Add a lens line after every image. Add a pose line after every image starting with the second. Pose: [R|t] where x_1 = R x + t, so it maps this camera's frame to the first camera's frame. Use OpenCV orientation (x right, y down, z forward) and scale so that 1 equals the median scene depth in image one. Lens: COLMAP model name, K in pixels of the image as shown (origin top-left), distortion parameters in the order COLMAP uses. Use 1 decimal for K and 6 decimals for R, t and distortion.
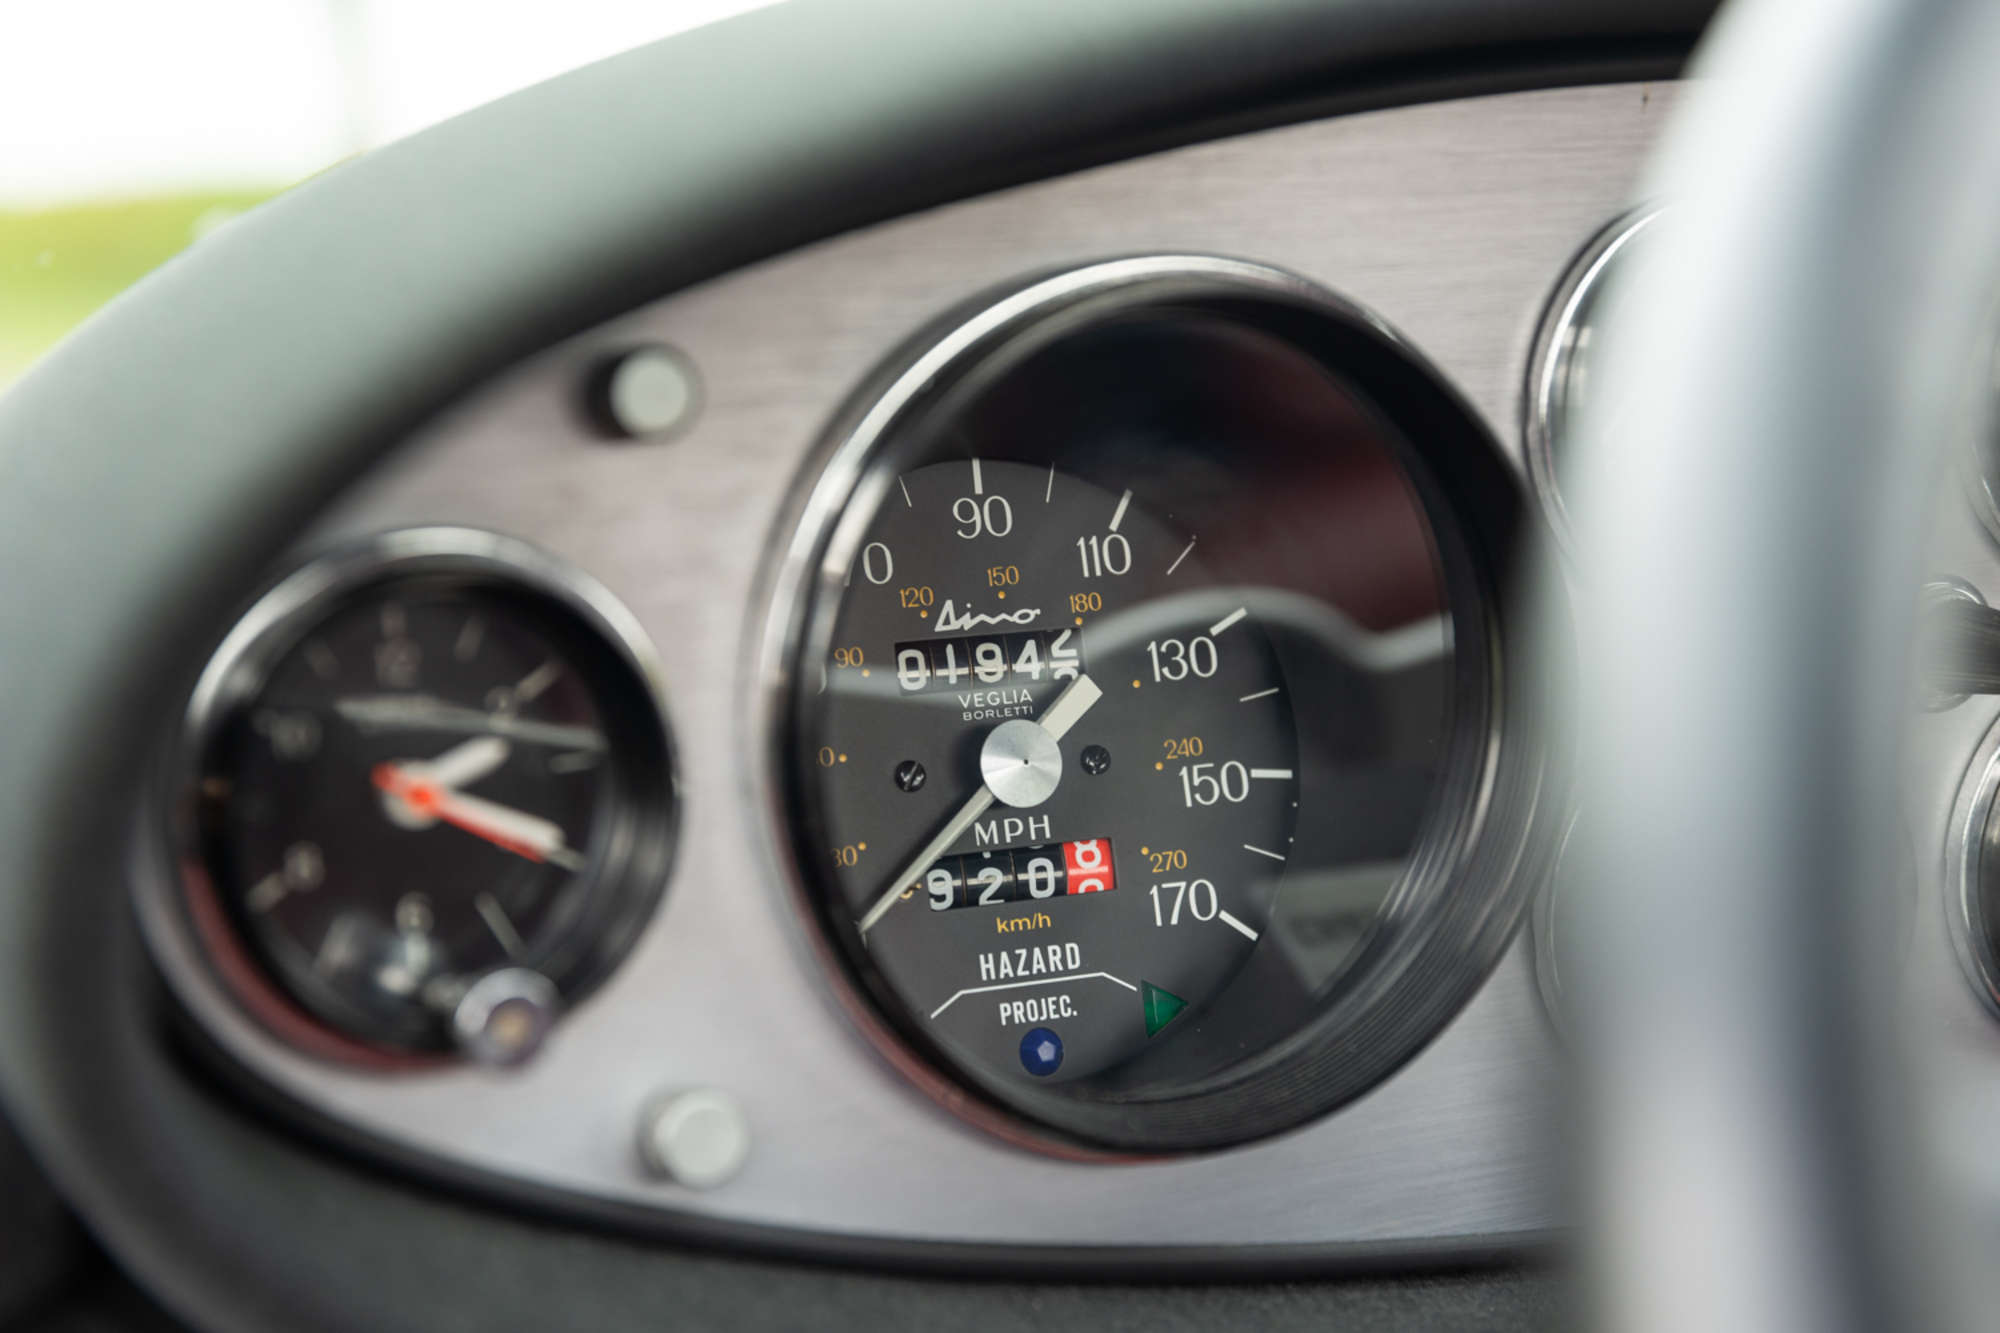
lens RADIAL K [[3522.6, 0, 1005.1], [0, 3522.6, 667.5], [0, 0, 1]] dist [0.046696, 0.000000]
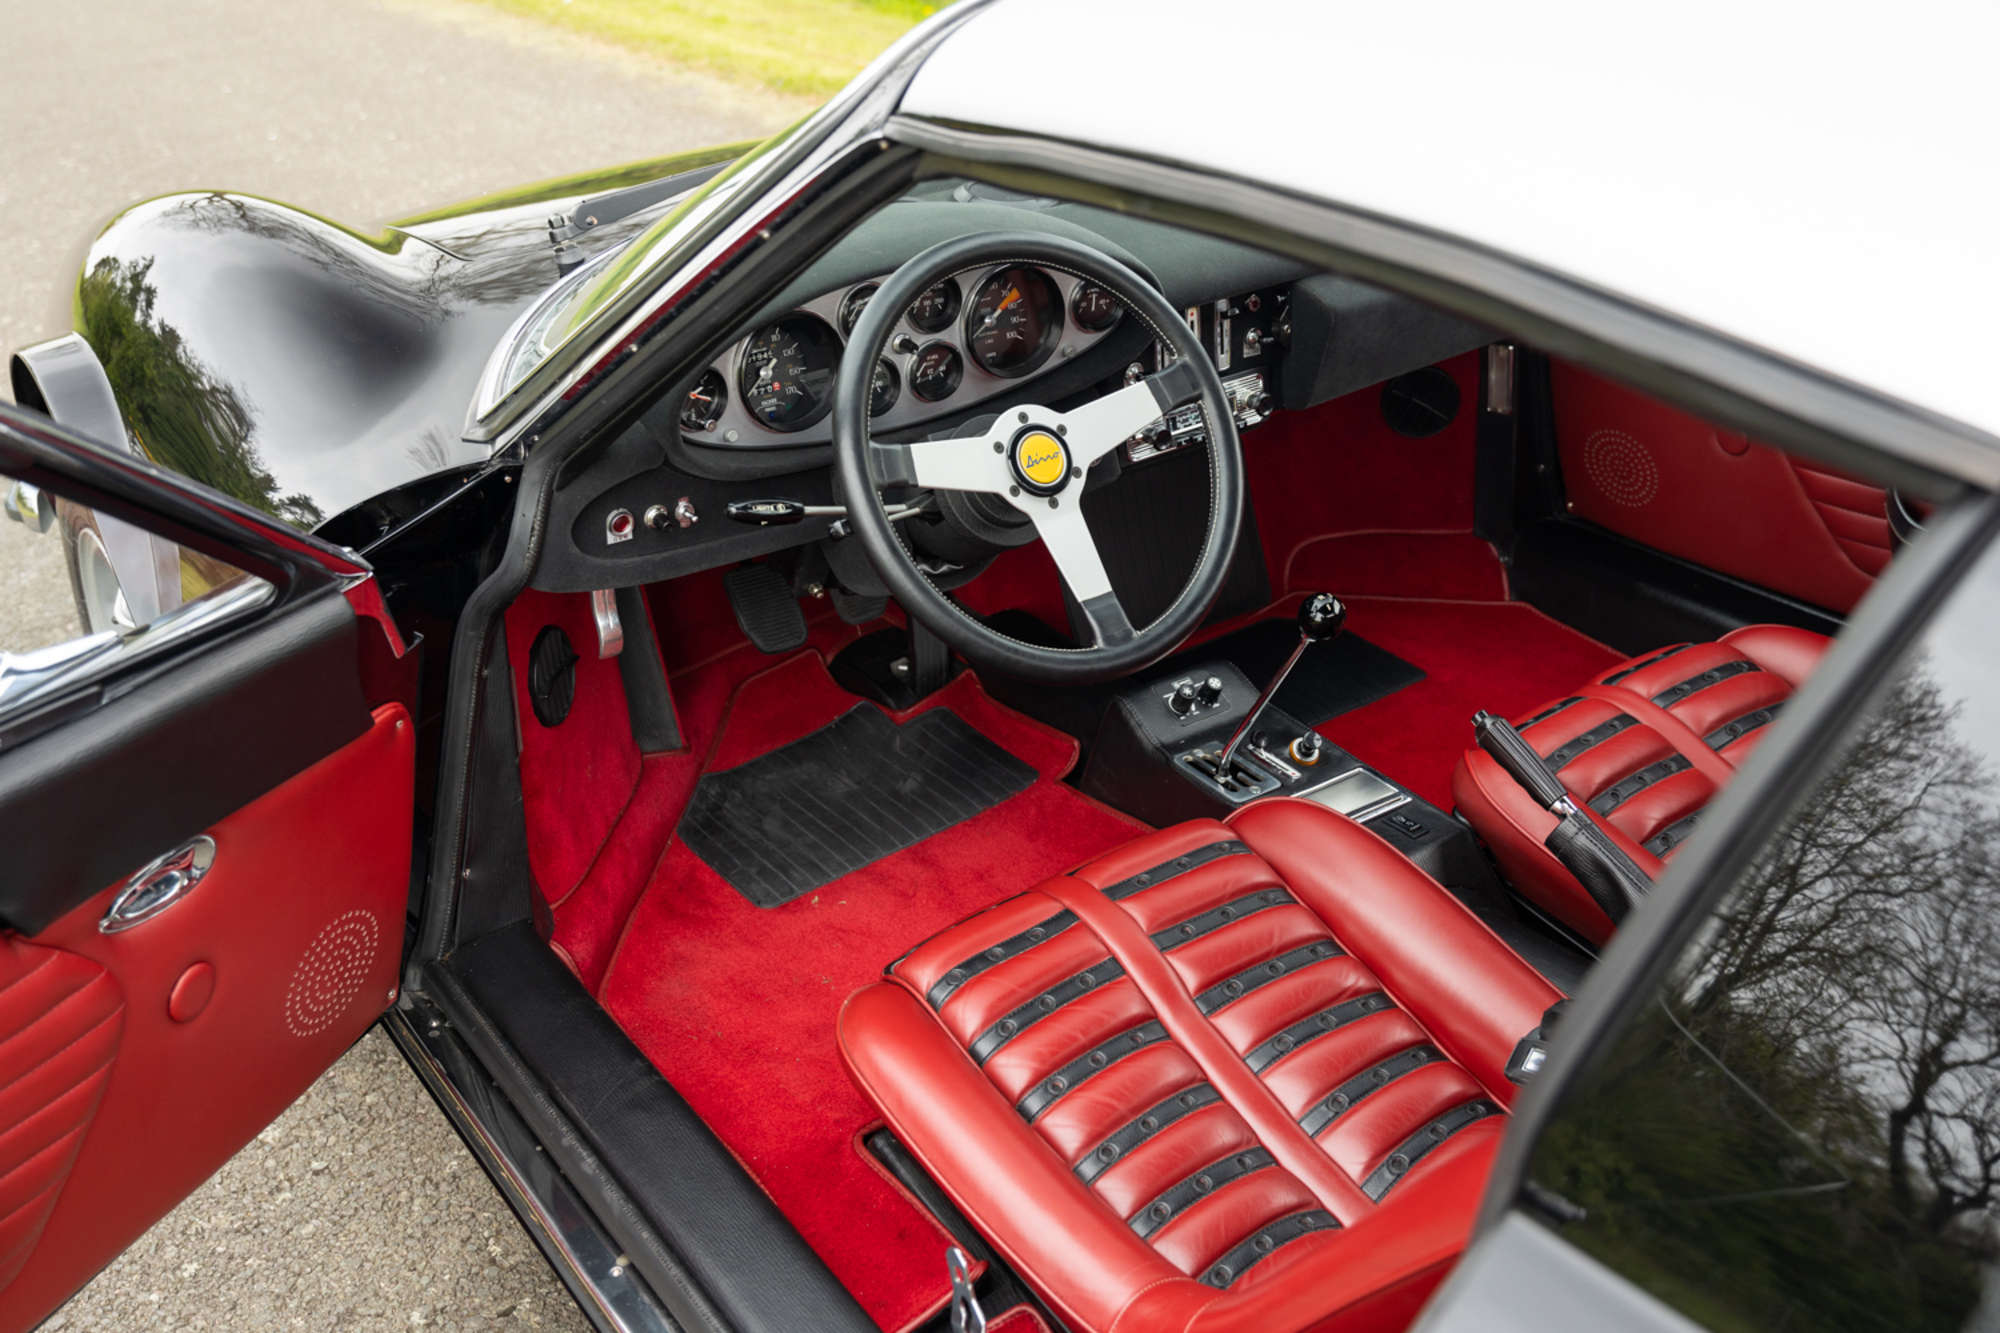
lens RADIAL K [[1911.6, 0, 993.5], [0, 1911.6, 660.7], [0, 0, 1]] dist [-0.010448, 0.000000]
pose [[0.981331, -0.090440, 0.169738, -0.234495], [0.031725, 0.946569, 0.320938, -0.601070], [-0.189694, -0.309561, 0.931766, -2.610075]]
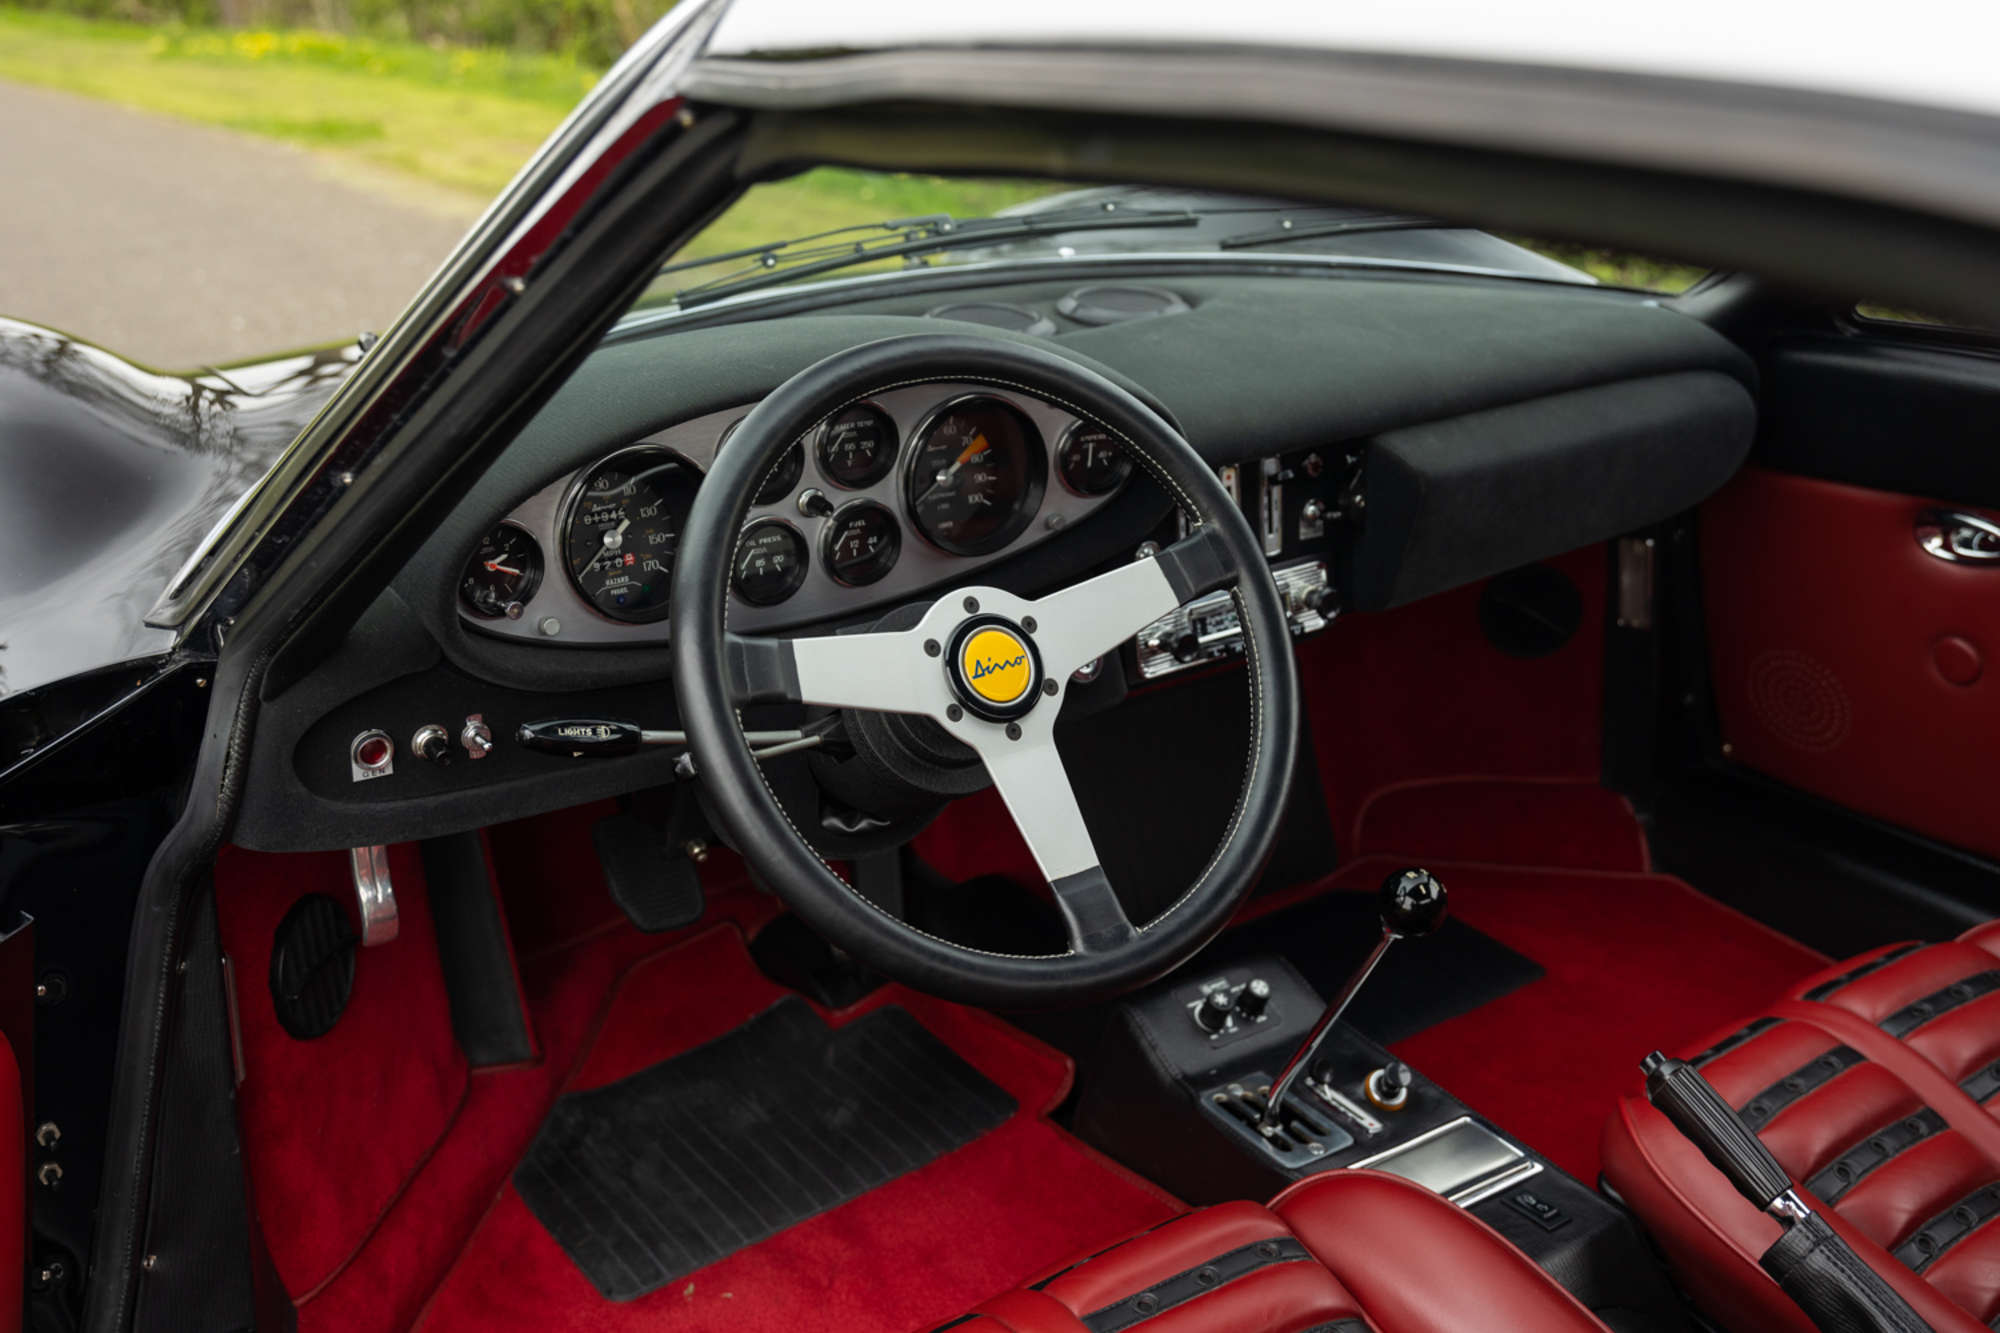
lens RADIAL K [[1998.2, 0, 999.3], [0, 1998.2, 653.9], [0, 0, 1]] dist [-0.007812, 0.000000]
pose [[0.985990, -0.053099, 0.158127, 0.082287], [0.020559, 0.979437, 0.200700, -0.342355], [-0.165532, -0.194638, 0.966807, -1.660847]]
